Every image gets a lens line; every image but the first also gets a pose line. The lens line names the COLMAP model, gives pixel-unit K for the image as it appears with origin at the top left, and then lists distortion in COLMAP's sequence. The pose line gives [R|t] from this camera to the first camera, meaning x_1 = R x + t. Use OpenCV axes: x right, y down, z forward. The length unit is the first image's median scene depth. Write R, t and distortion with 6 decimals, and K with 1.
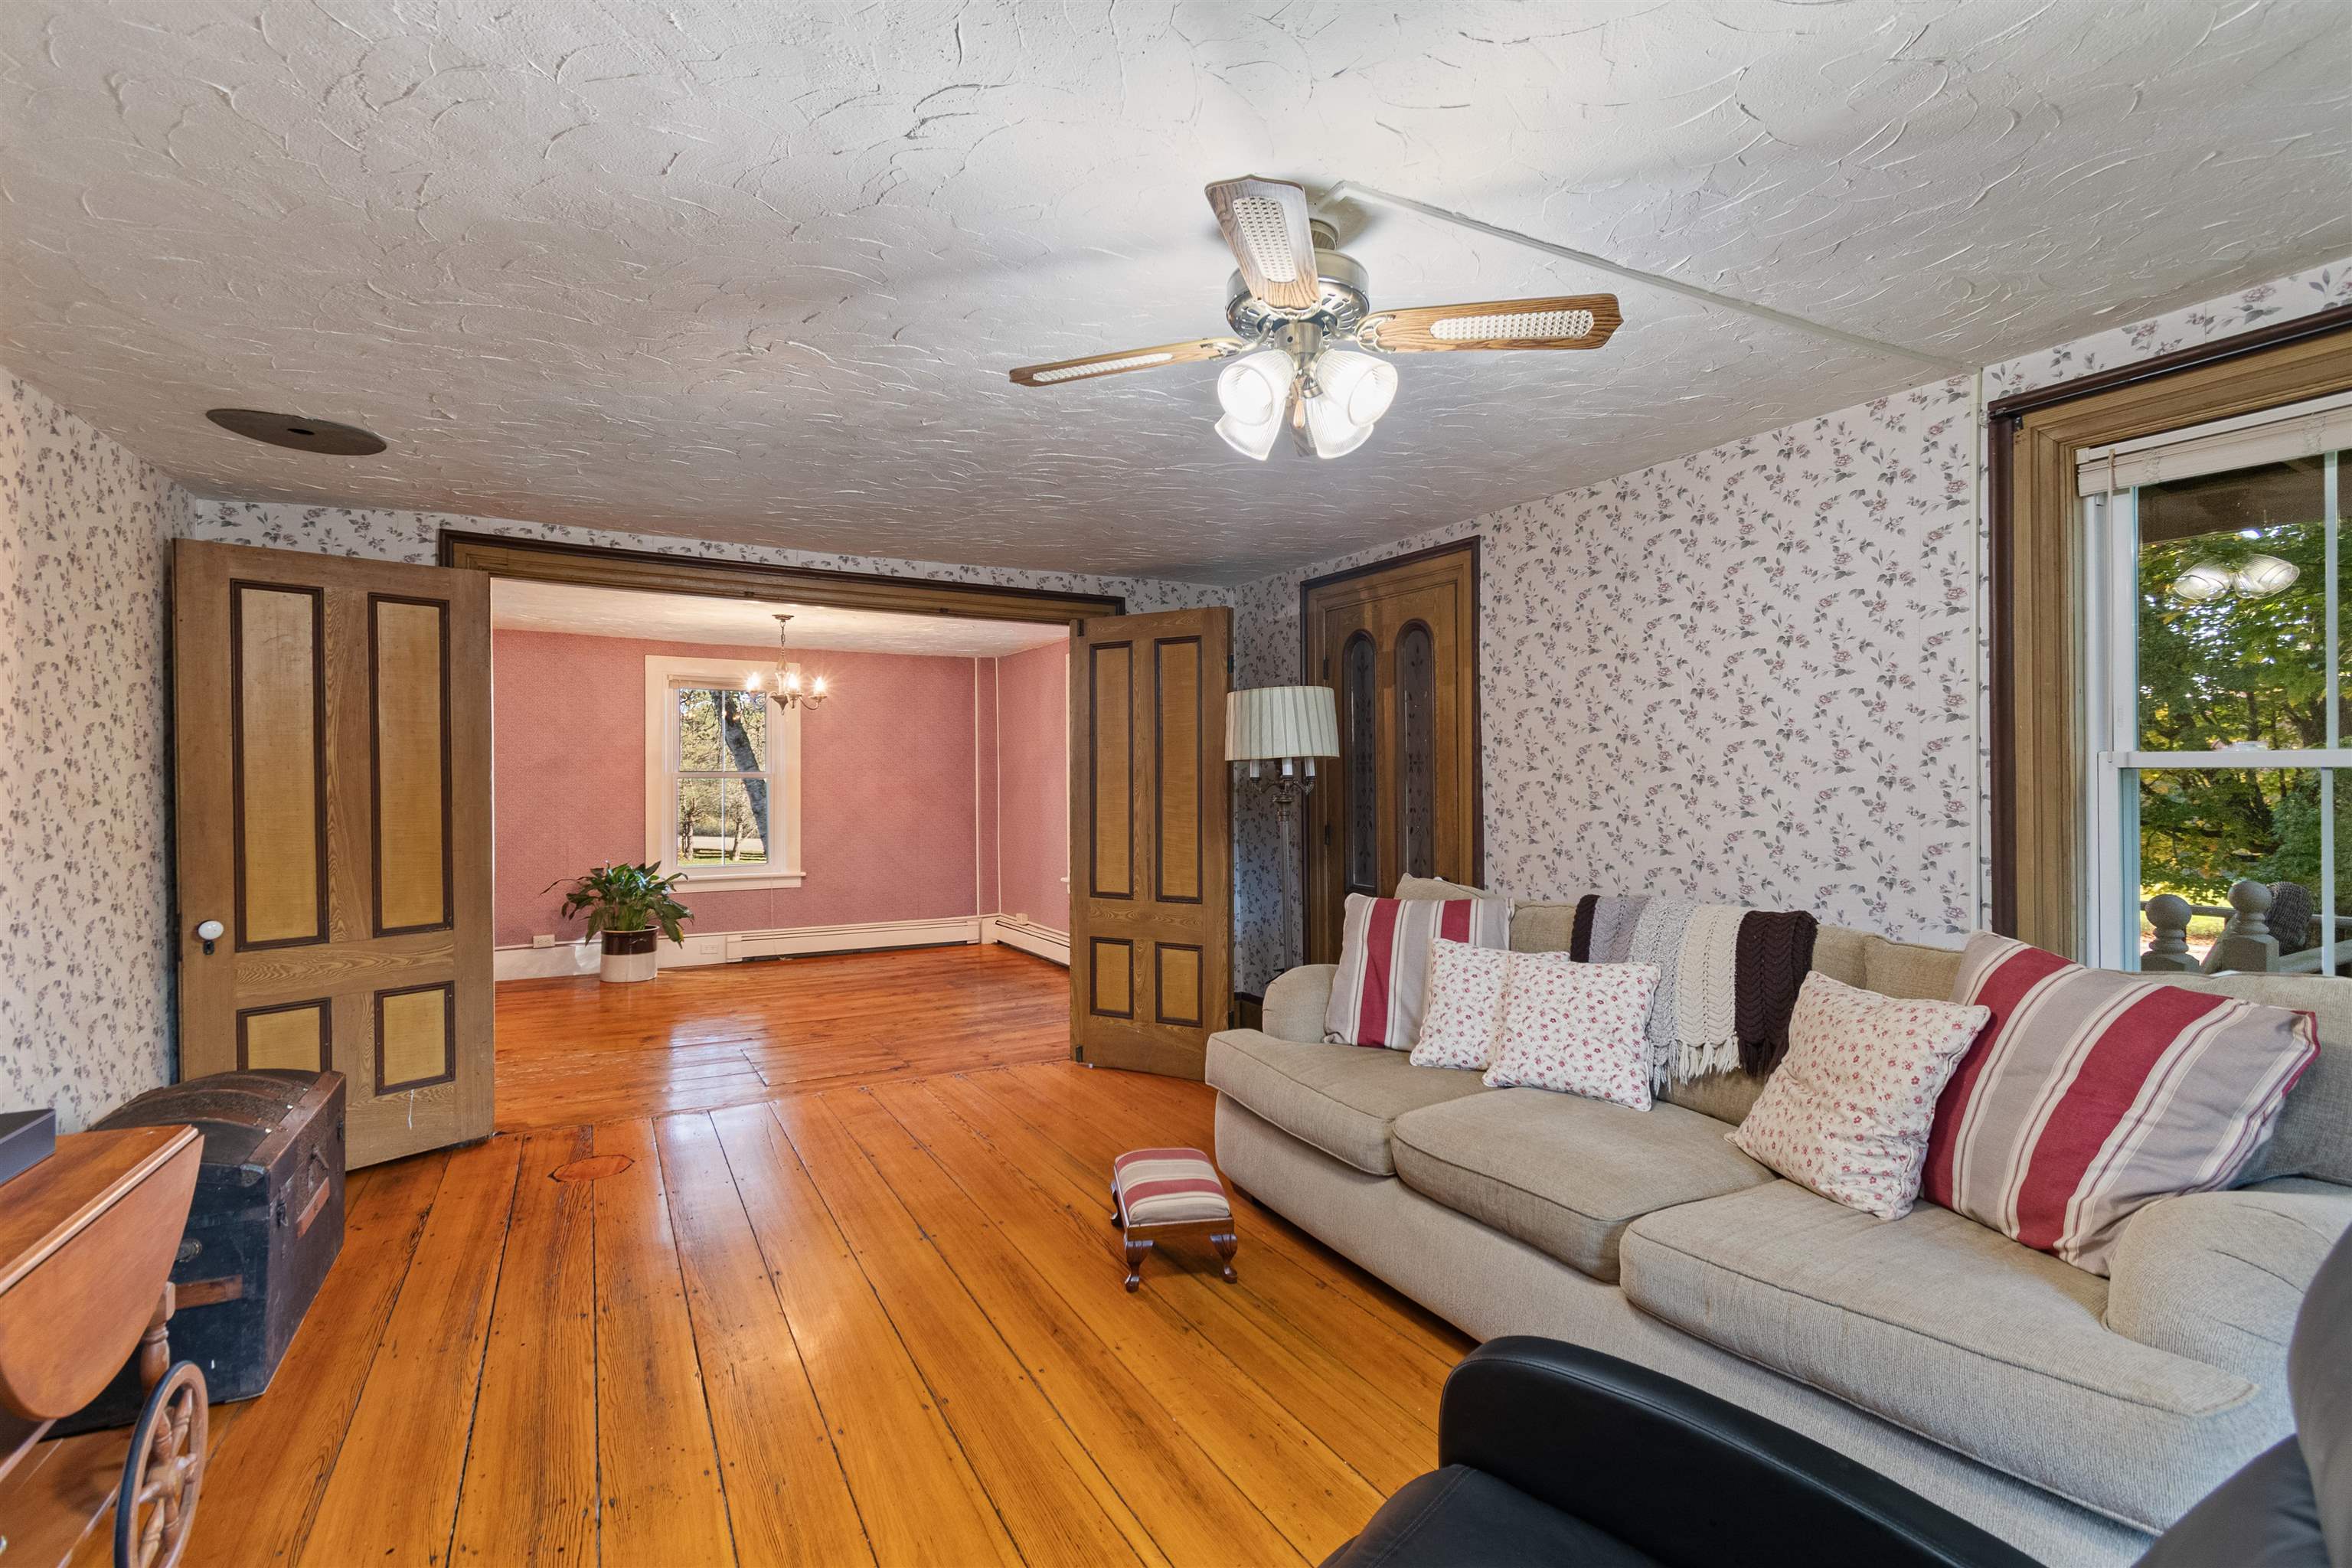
lens RADIAL K [[1044.9, 0, 1183.1], [0, 1044.9, 779.4], [0, 0, 1]] dist [-0.000365, -0.001003]
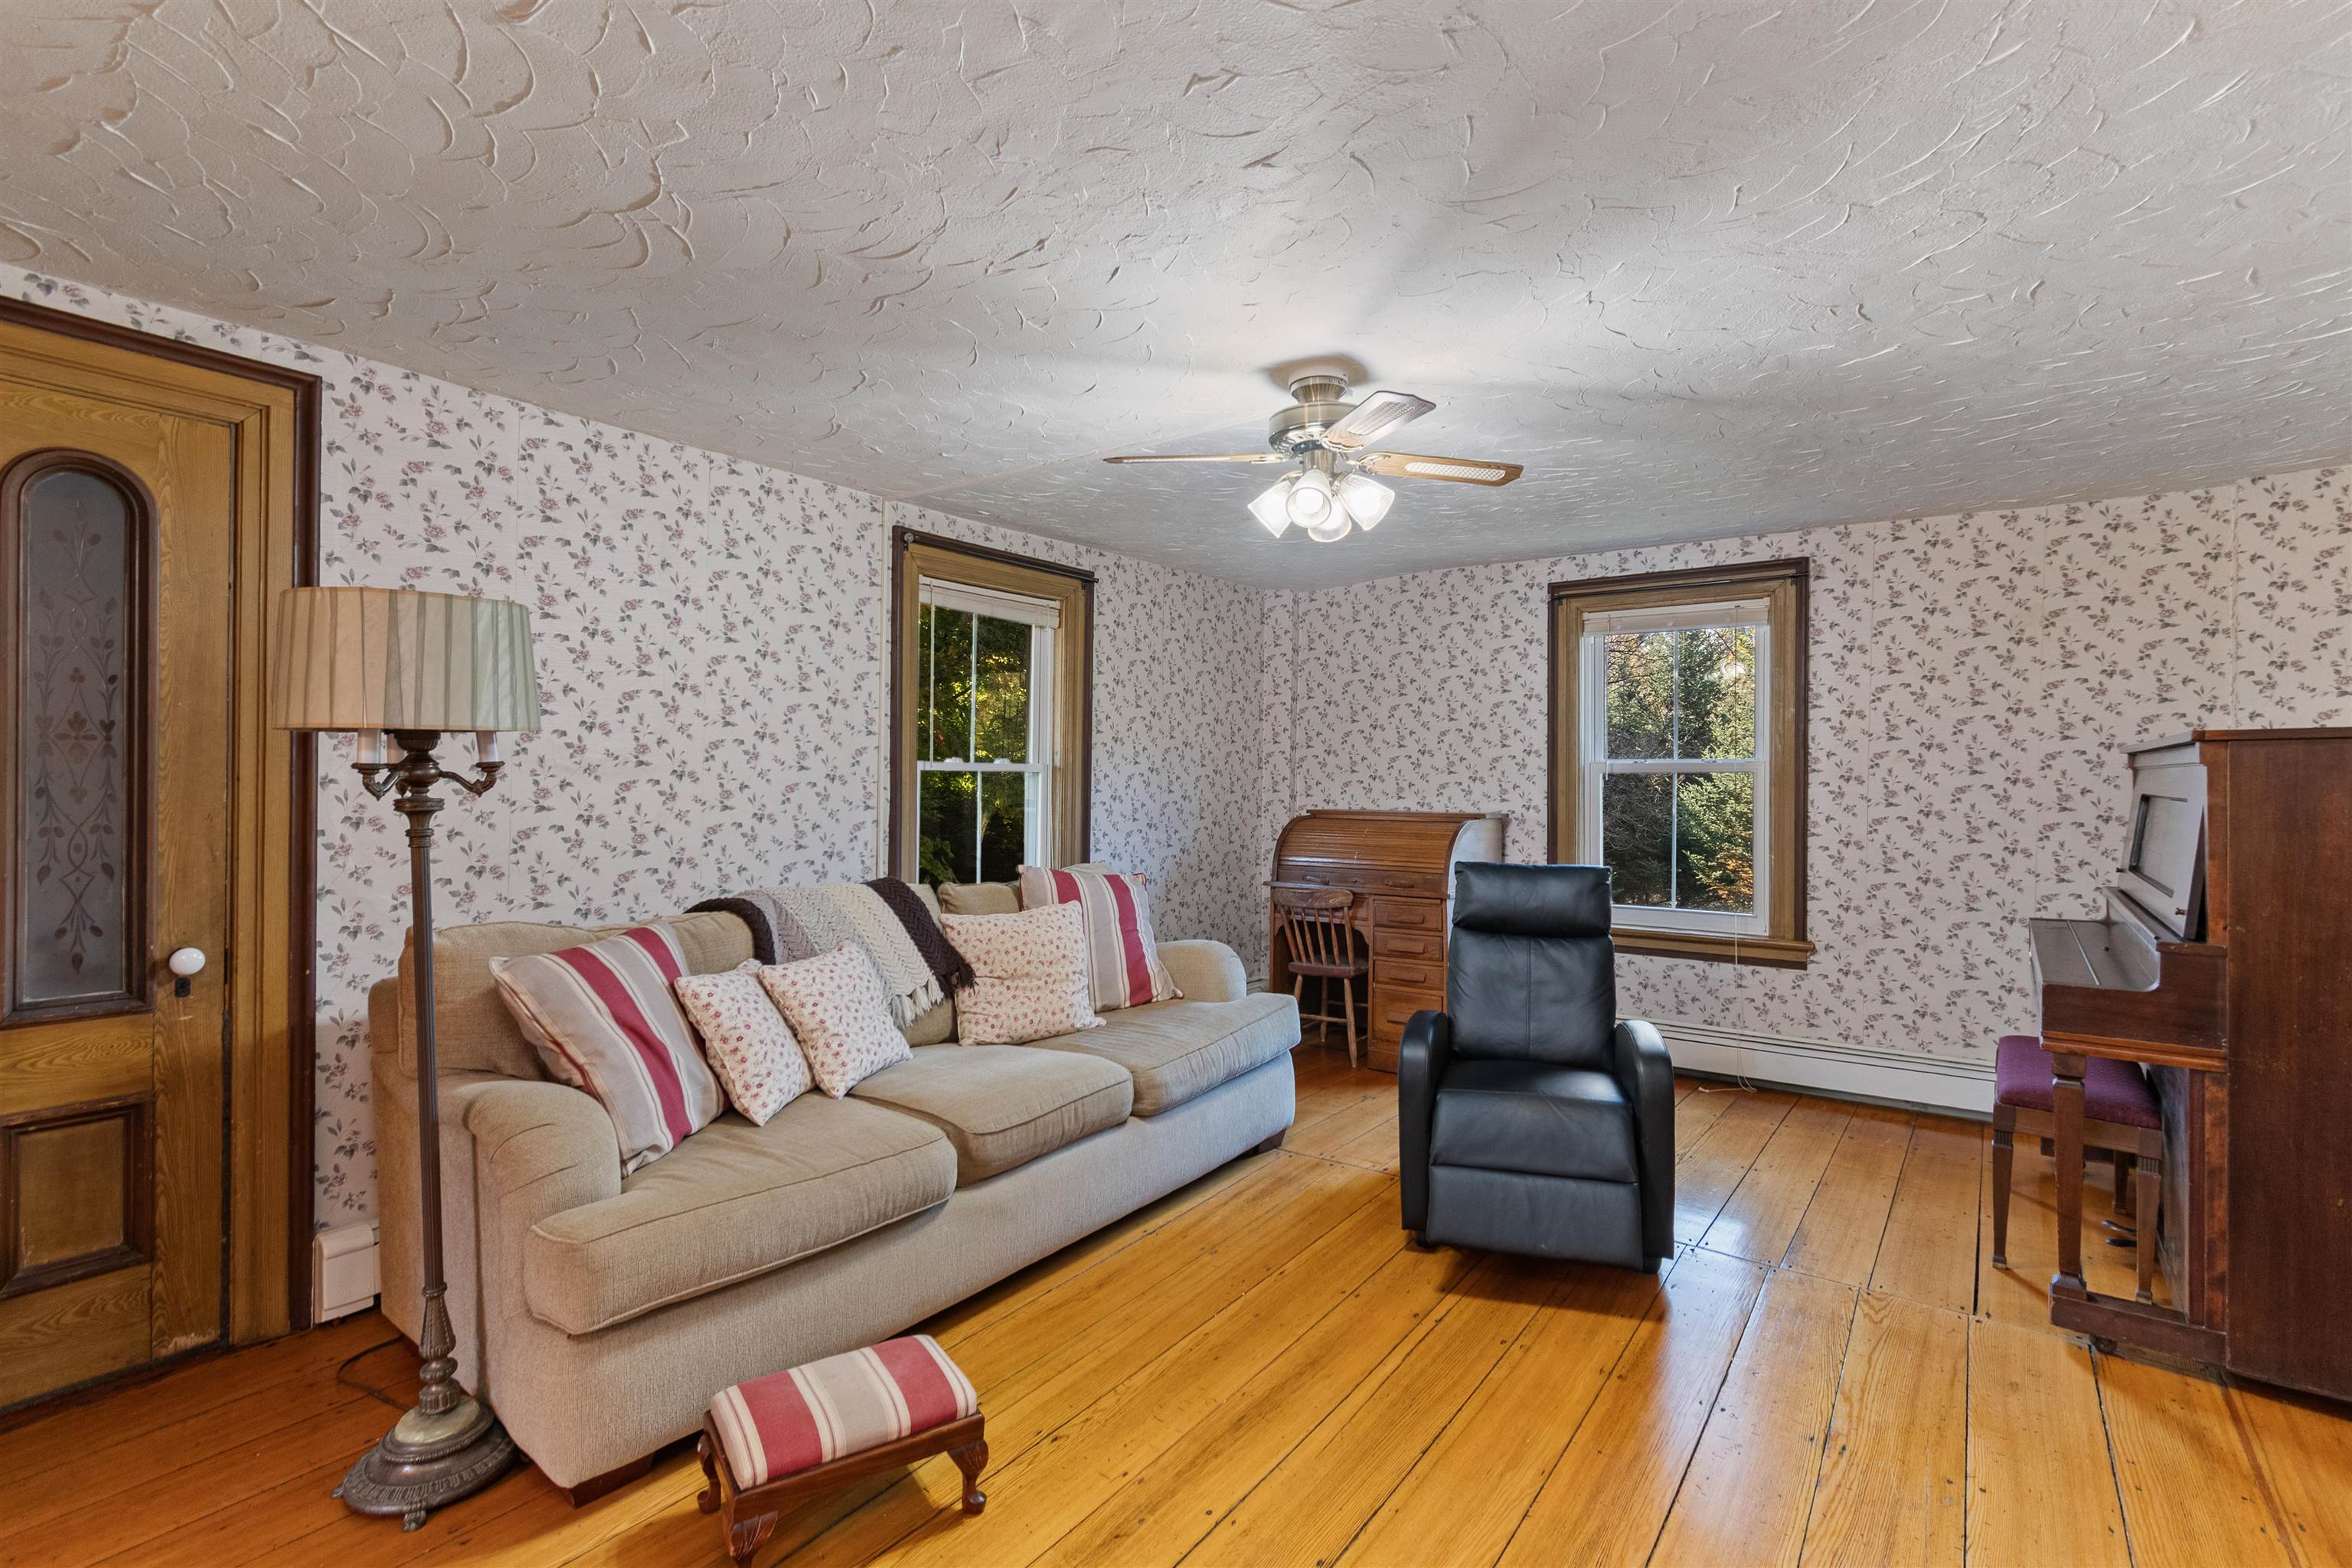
lens RADIAL K [[1080.2, 0, 1191.7], [0, 1080.2, 788.8], [0, 0, 1]] dist [0.002573, -0.001841]
pose [[-0.418364, -0.003430, 0.908273, -0.531630], [-0.001280, 0.999994, 0.003187, 0.007696], [-0.908278, 0.000171, -0.418366, 0.822939]]
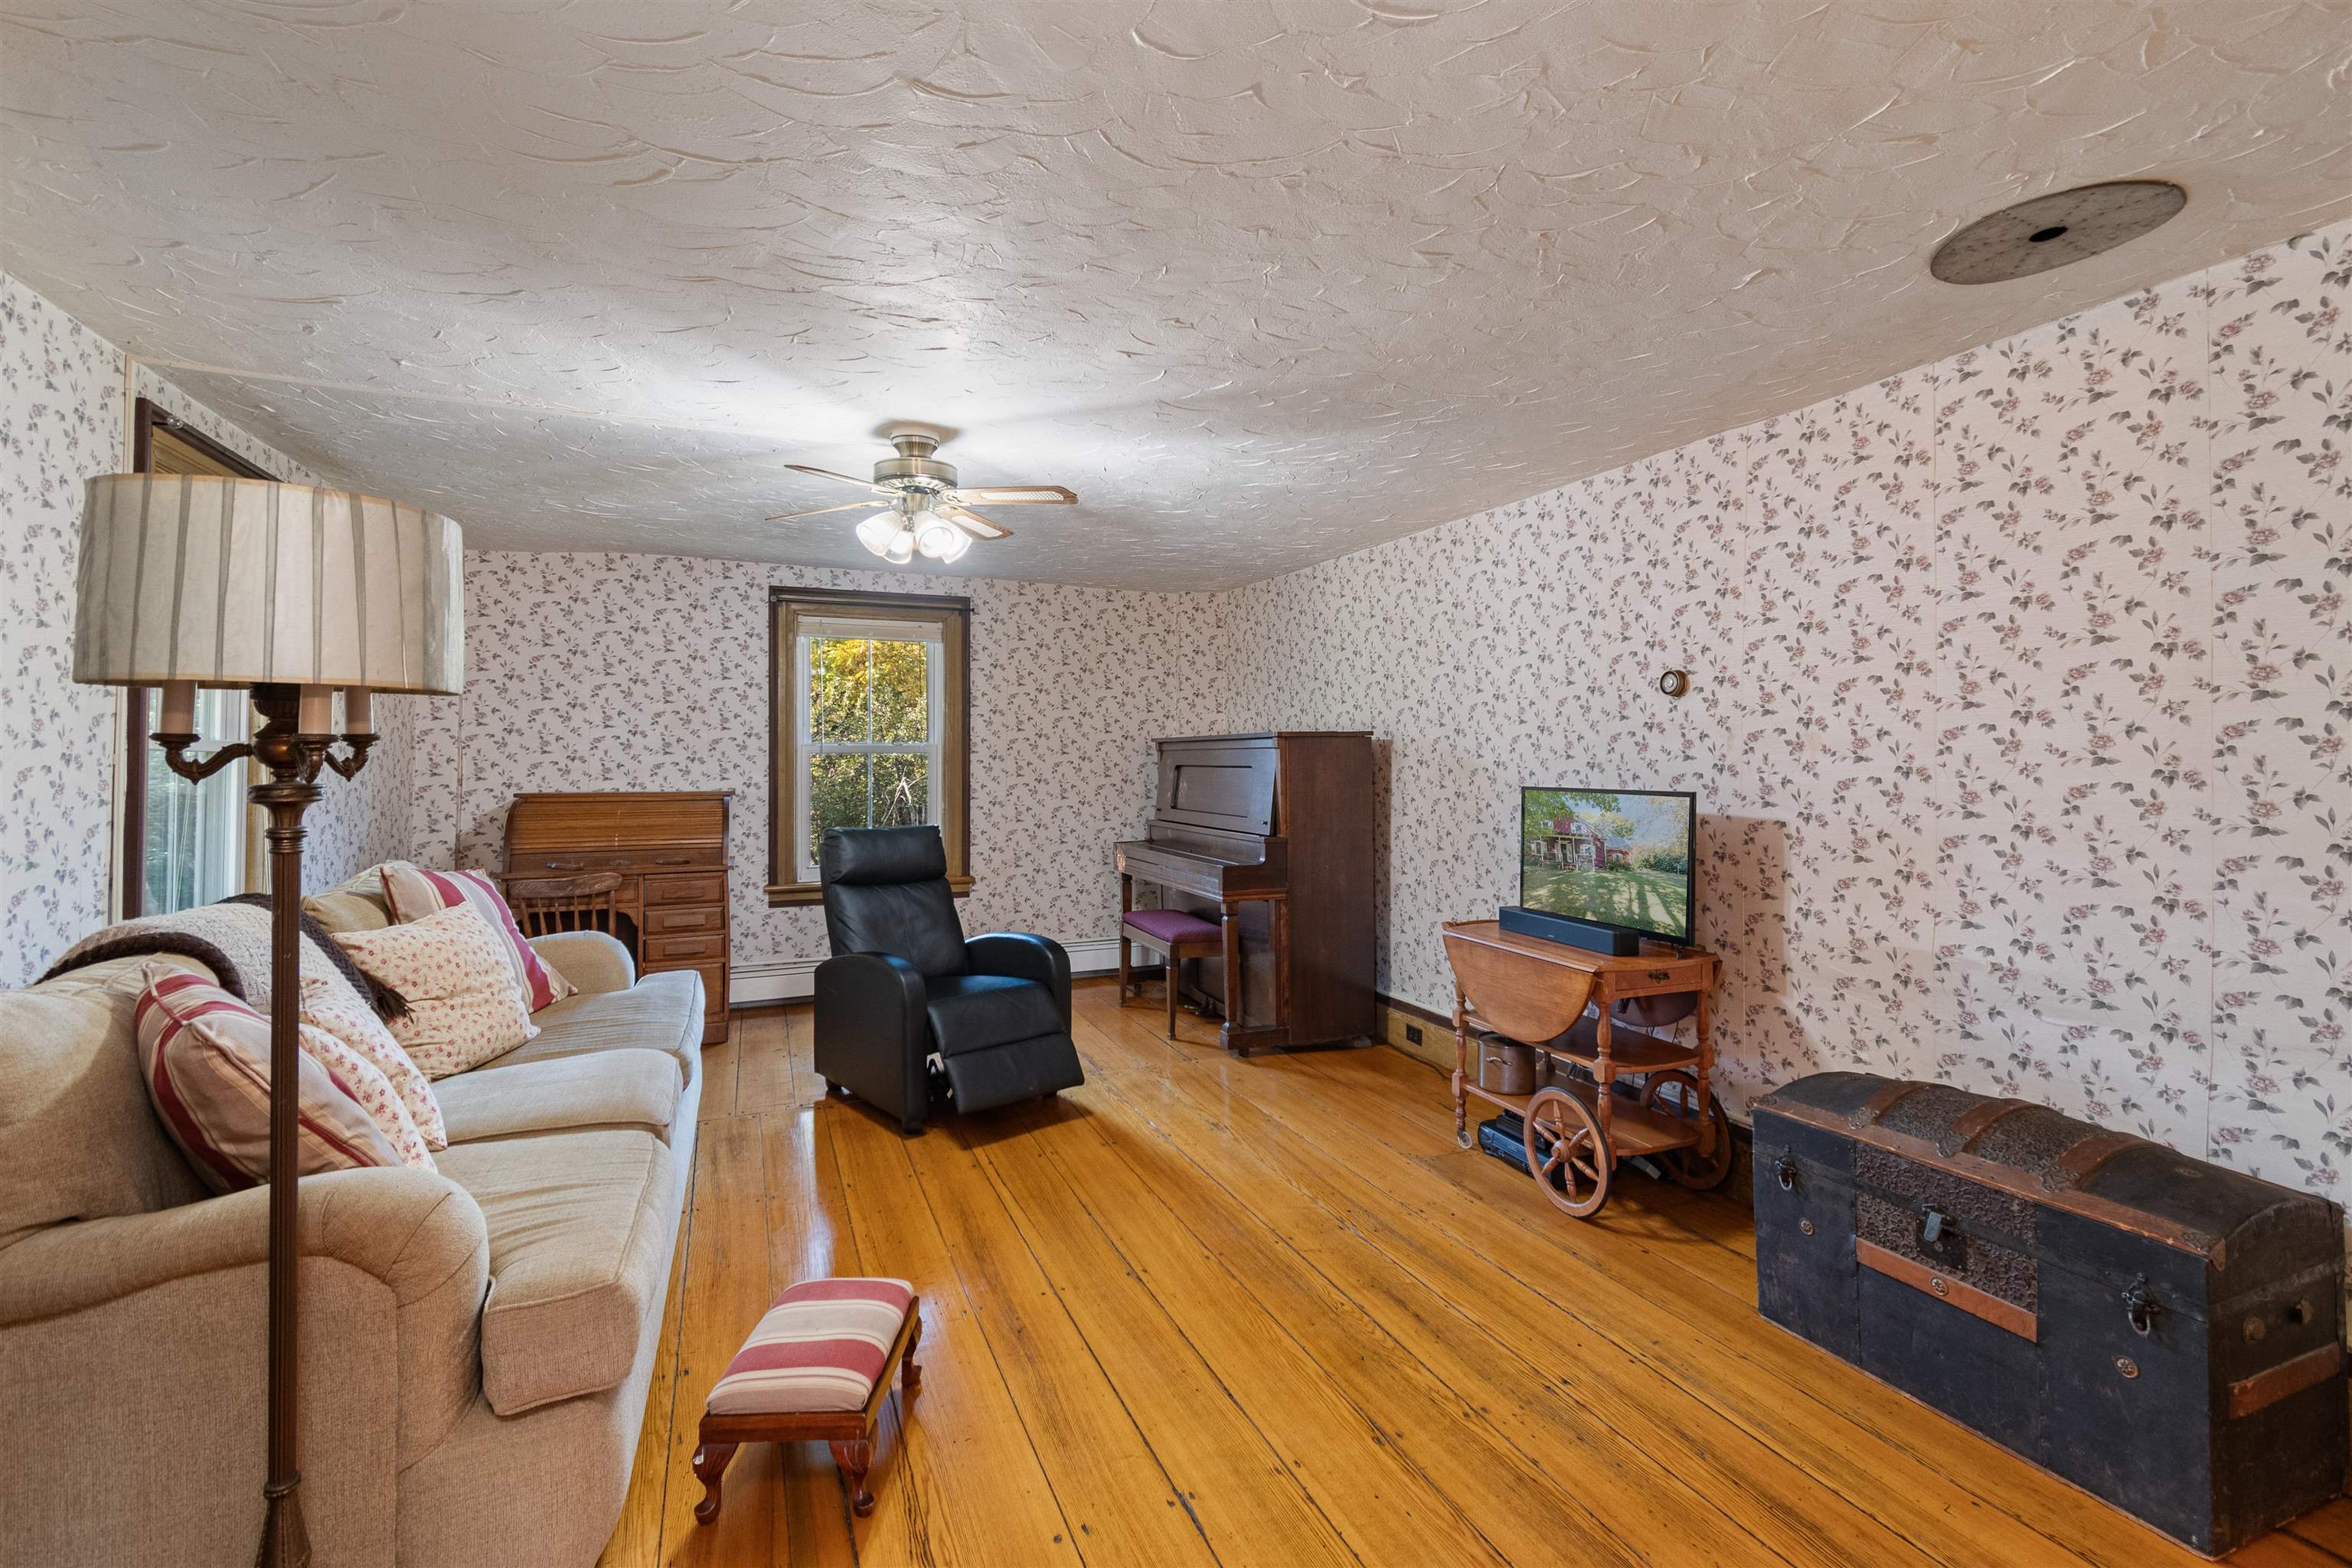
lens RADIAL K [[1060.6, 0, 1196.6], [0, 1060.6, 746.0], [0, 0, 1]] dist [-0.000799, -0.001076]
pose [[-0.994336, 0.011332, 0.105673, -0.252977], [0.009744, 0.999832, -0.015534, 0.010057], [-0.105831, -0.014417, -0.994280, 1.264584]]
